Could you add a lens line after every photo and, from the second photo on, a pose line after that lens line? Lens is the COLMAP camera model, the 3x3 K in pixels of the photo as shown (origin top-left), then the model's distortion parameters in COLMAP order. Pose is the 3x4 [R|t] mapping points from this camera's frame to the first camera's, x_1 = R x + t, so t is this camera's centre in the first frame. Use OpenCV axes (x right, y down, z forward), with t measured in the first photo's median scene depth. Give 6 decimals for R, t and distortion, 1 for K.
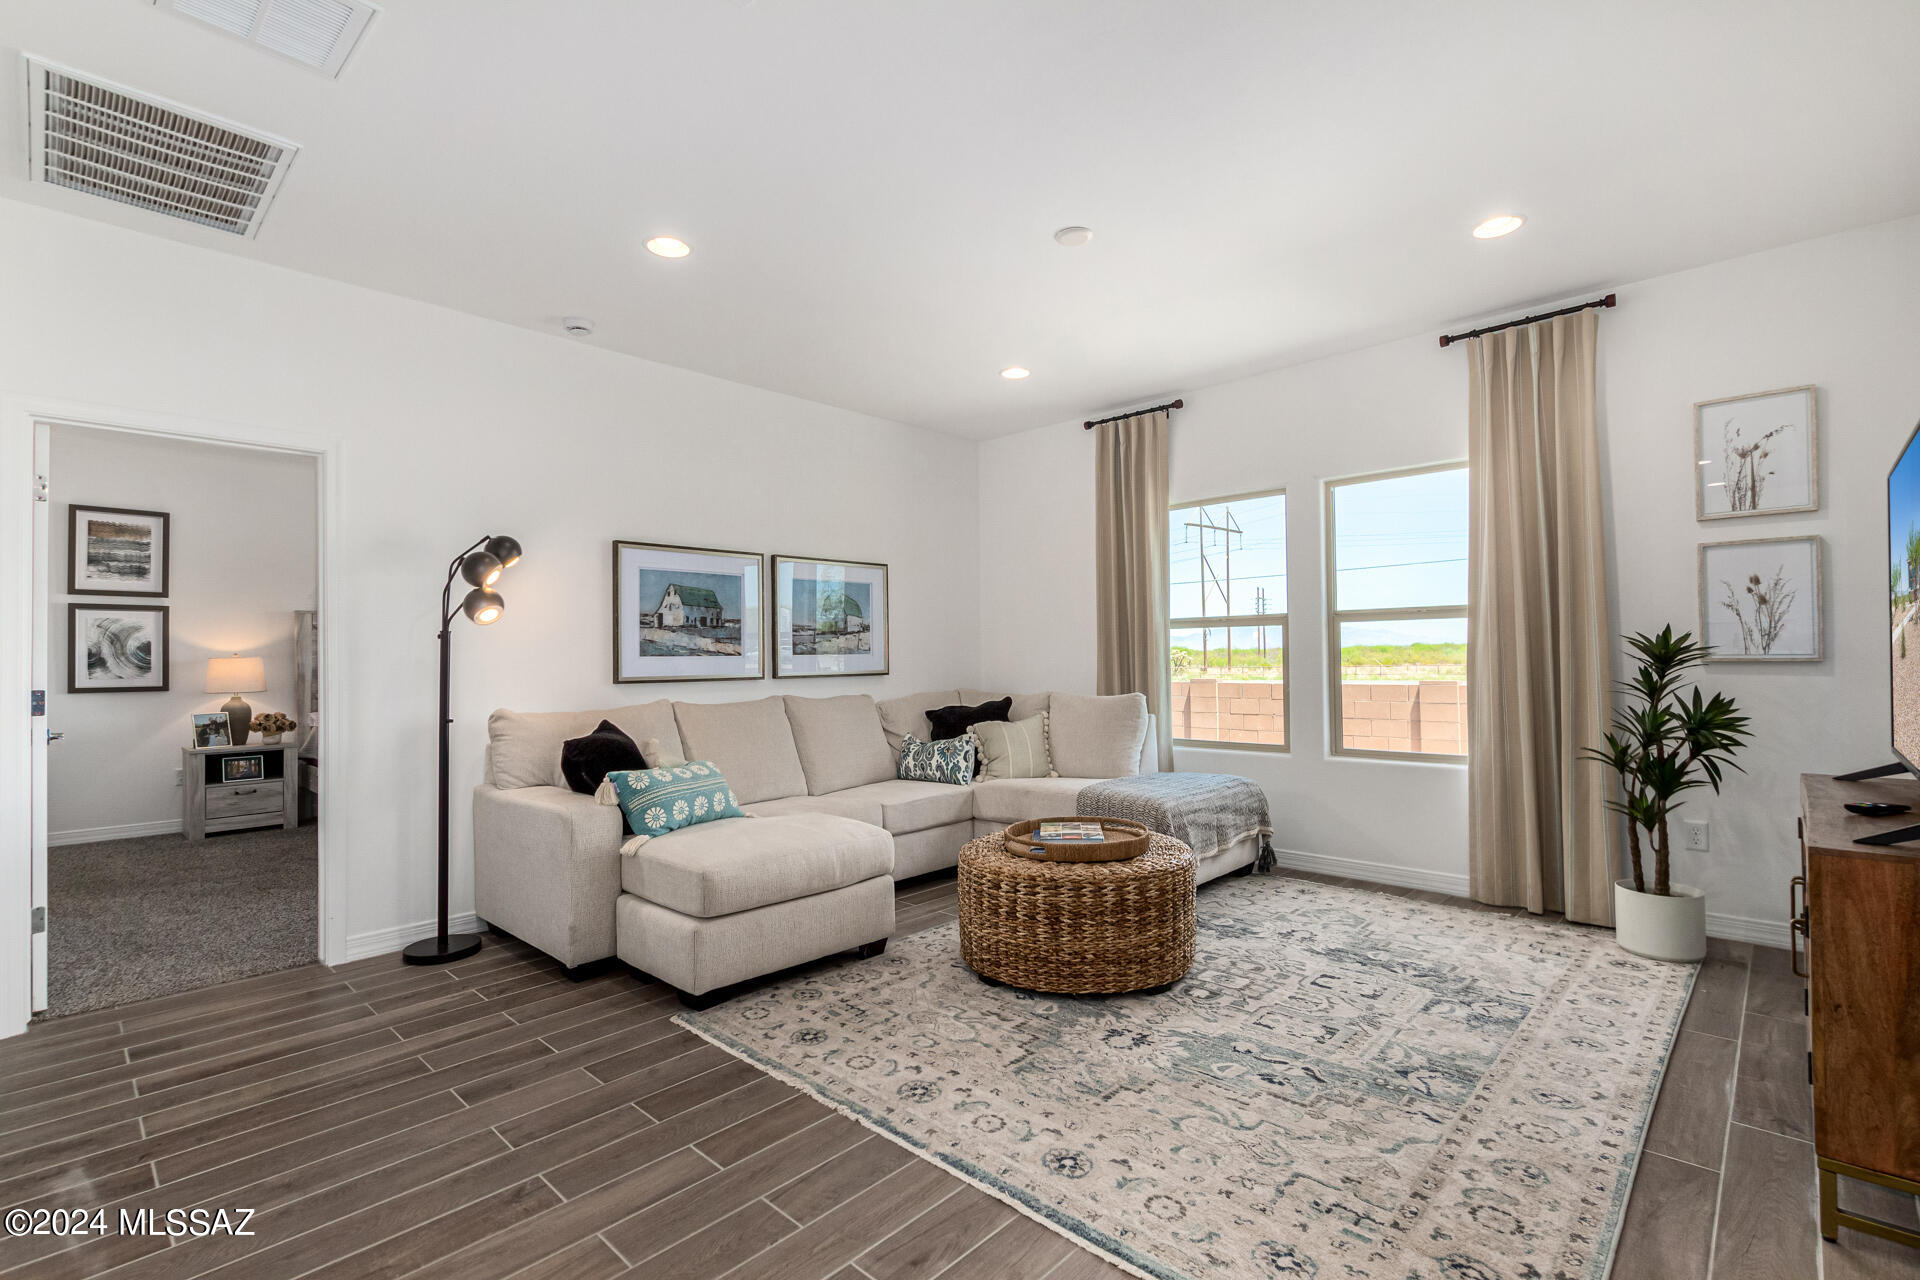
lens RADIAL K [[868.5, 0, 960.0], [0, 868.5, 640.0], [0, 0, 1]] dist [0.000074, -0.000632]
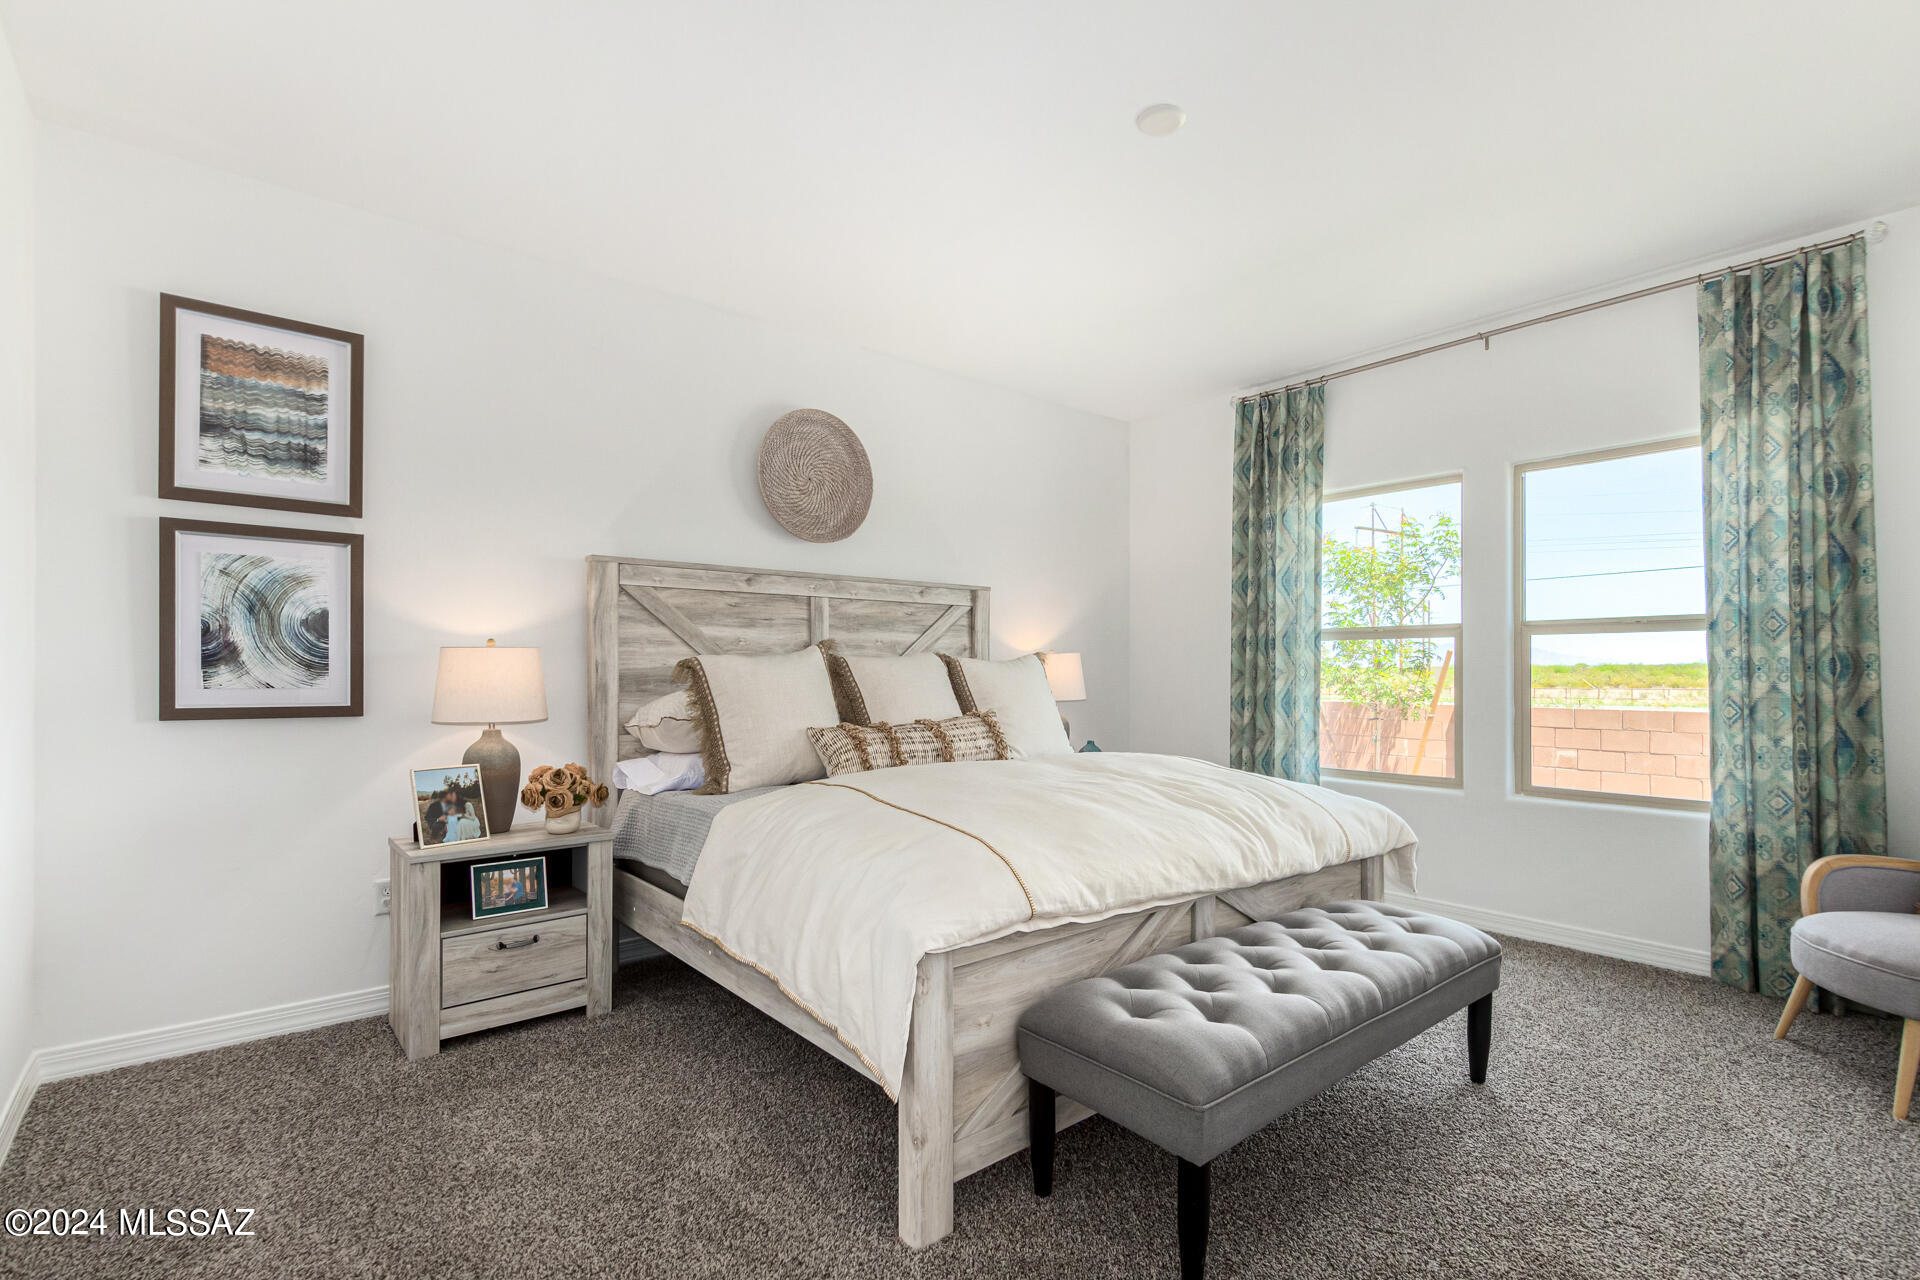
lens RADIAL K [[941.9, 0, 940.8], [0, 941.9, 654.0], [0, 0, 1]] dist [0.042803, 0.000133]
pose [[0.992426, 0.015432, -0.121869, -0.019147], [-0.014707, 0.999868, 0.006849, 0.000603], [0.121959, -0.005004, 0.992523, 0.018703]]
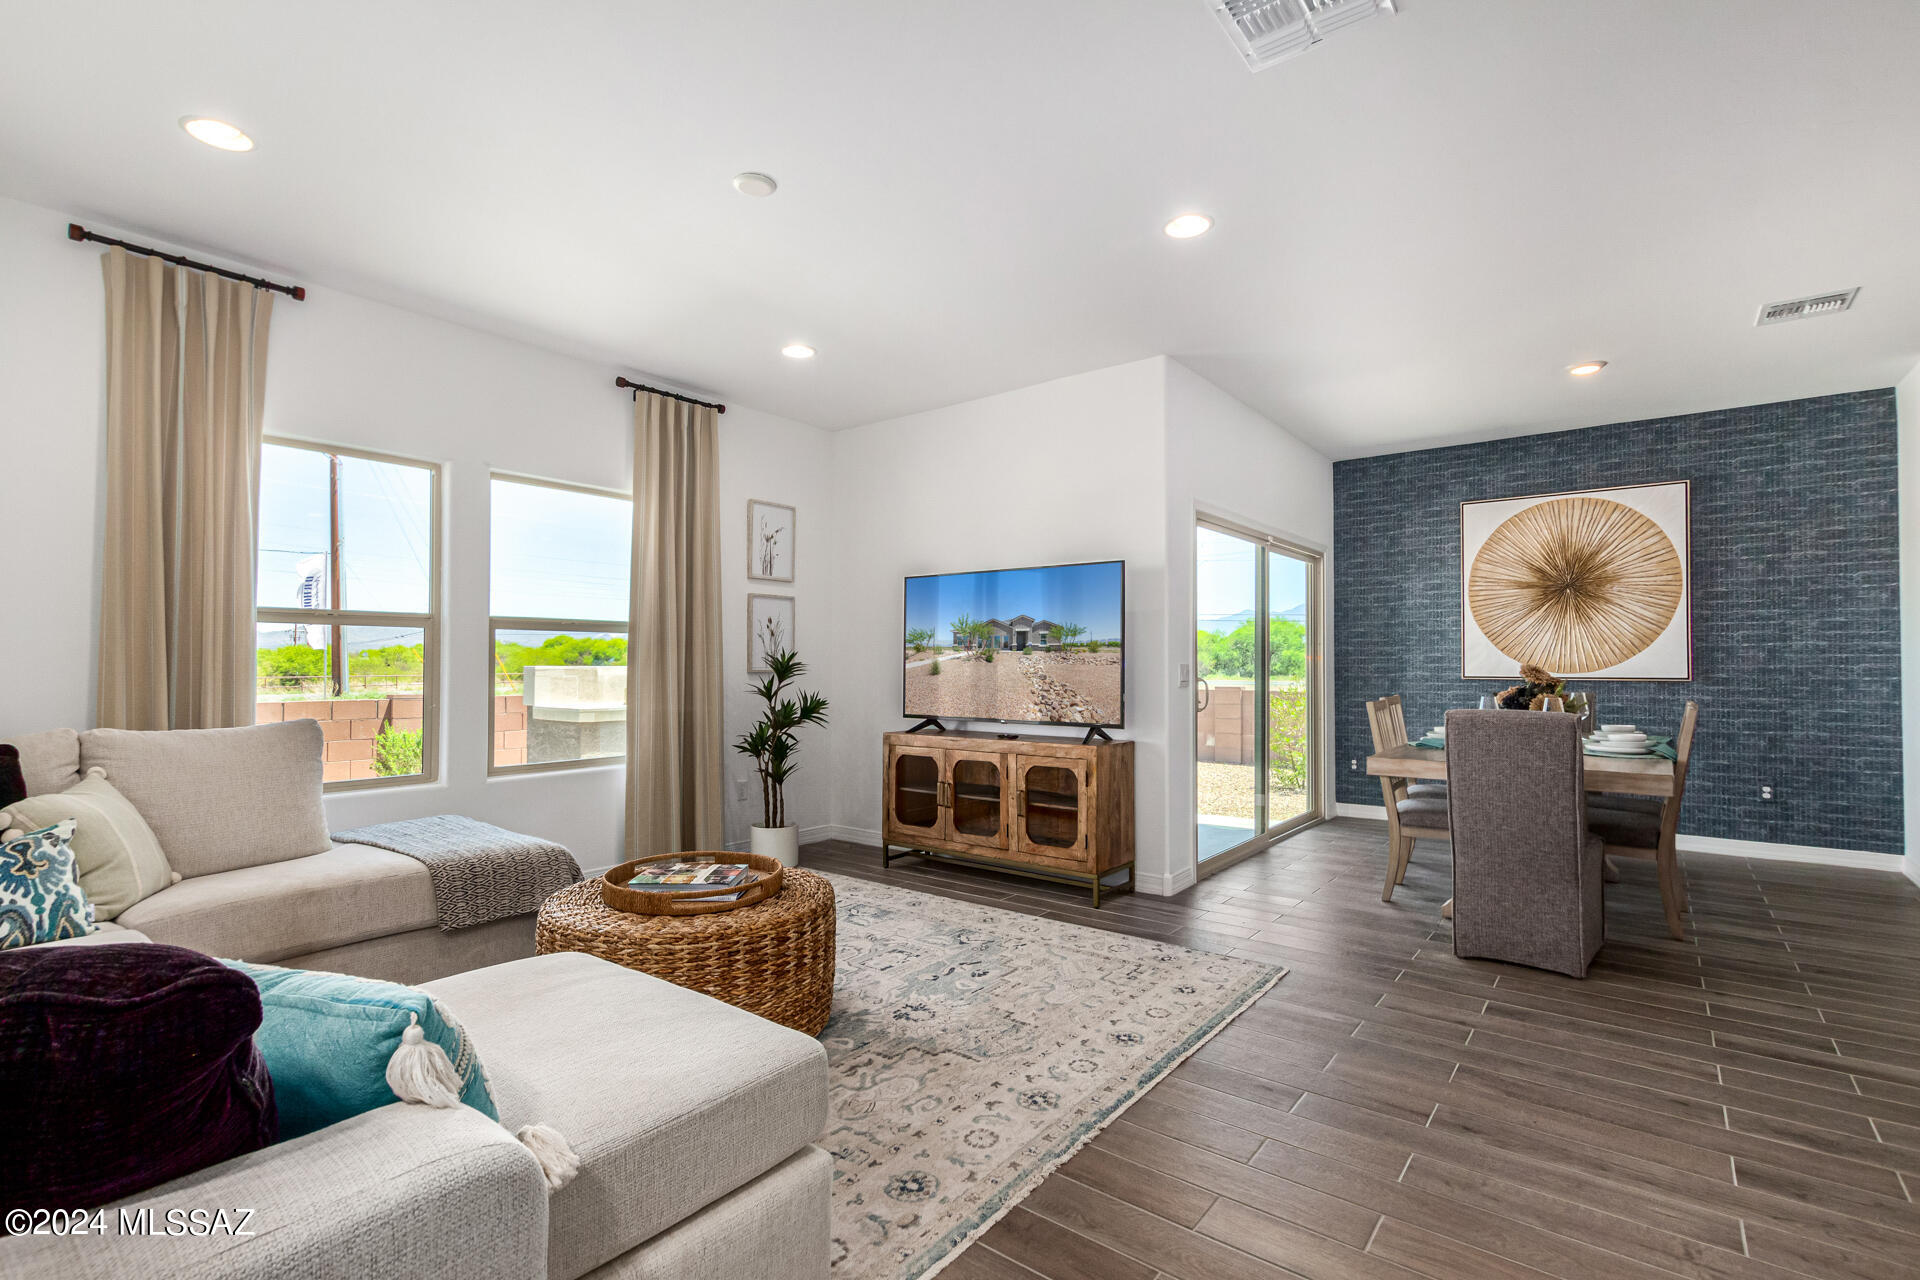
lens RADIAL K [[887.7, 0, 954.4], [0, 887.7, 646.5], [0, 0, 1]] dist [0.003065, -0.000084]
pose [[-0.092982, 0.034174, 0.995081, -0.747583], [-0.020800, 0.999126, -0.036257, 0.030609], [-0.995450, -0.024069, -0.092190, 0.845635]]
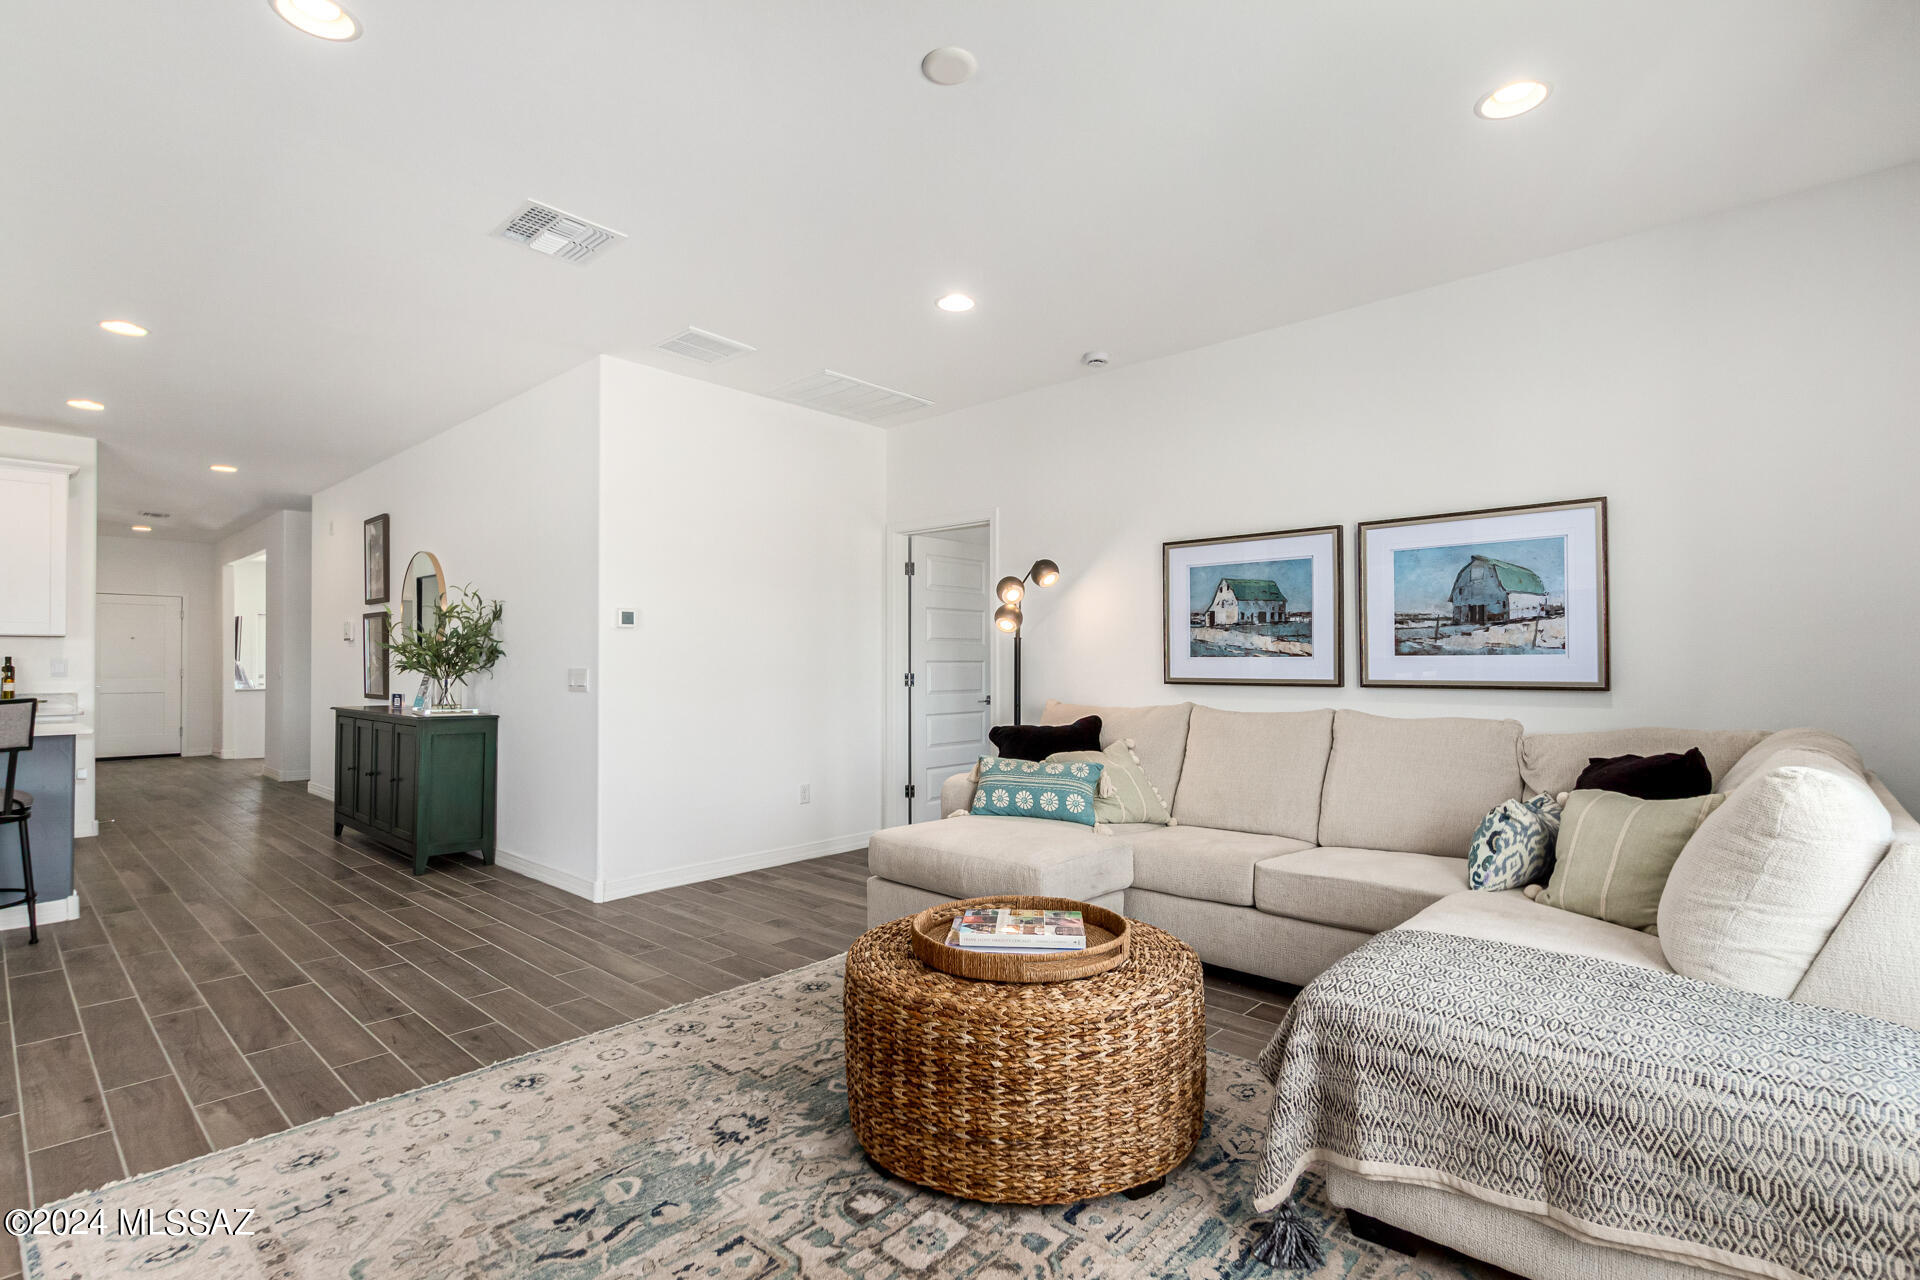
lens RADIAL K [[887.7, 0, 954.4], [0, 887.7, 646.5], [0, 0, 1]] dist [0.003065, -0.000084]
pose [[0.019136, -0.008012, -0.999785, 0.824187], [0.019558, 0.999780, -0.007637, 0.012329], [0.999626, -0.019407, 0.019288, 0.950801]]
